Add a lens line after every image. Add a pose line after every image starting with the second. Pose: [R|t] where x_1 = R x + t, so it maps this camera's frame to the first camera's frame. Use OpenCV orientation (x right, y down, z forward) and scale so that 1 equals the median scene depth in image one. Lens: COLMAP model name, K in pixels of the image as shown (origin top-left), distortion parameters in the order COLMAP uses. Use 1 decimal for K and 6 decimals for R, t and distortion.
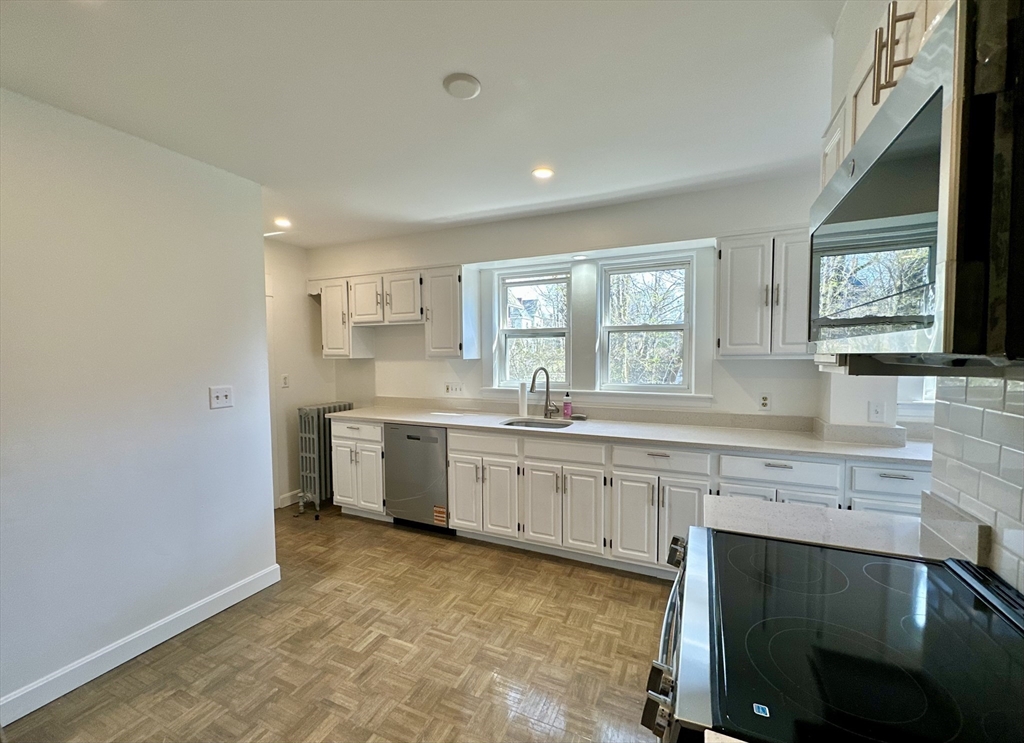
lens RADIAL K [[420.7, 0, 512.0], [0, 420.7, 371.5], [0, 0, 1]] dist [-0.000537, 0.000082]
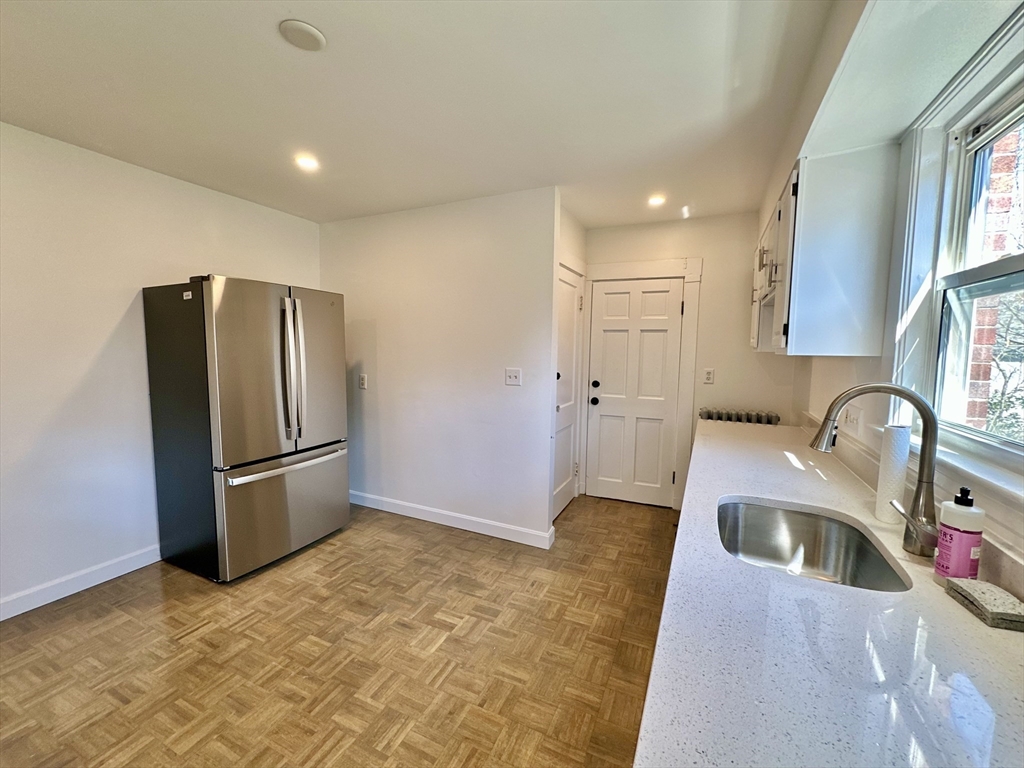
lens RADIAL K [[408.6, 0, 512.0], [0, 408.6, 384.0], [0, 0, 1]] dist [-0.008093, 0.000011]
pose [[-0.009166, 0.095339, -0.995403, 0.550918], [-0.053253, 0.993985, 0.095693, -0.036697], [0.998539, 0.053885, -0.004034, 1.035594]]
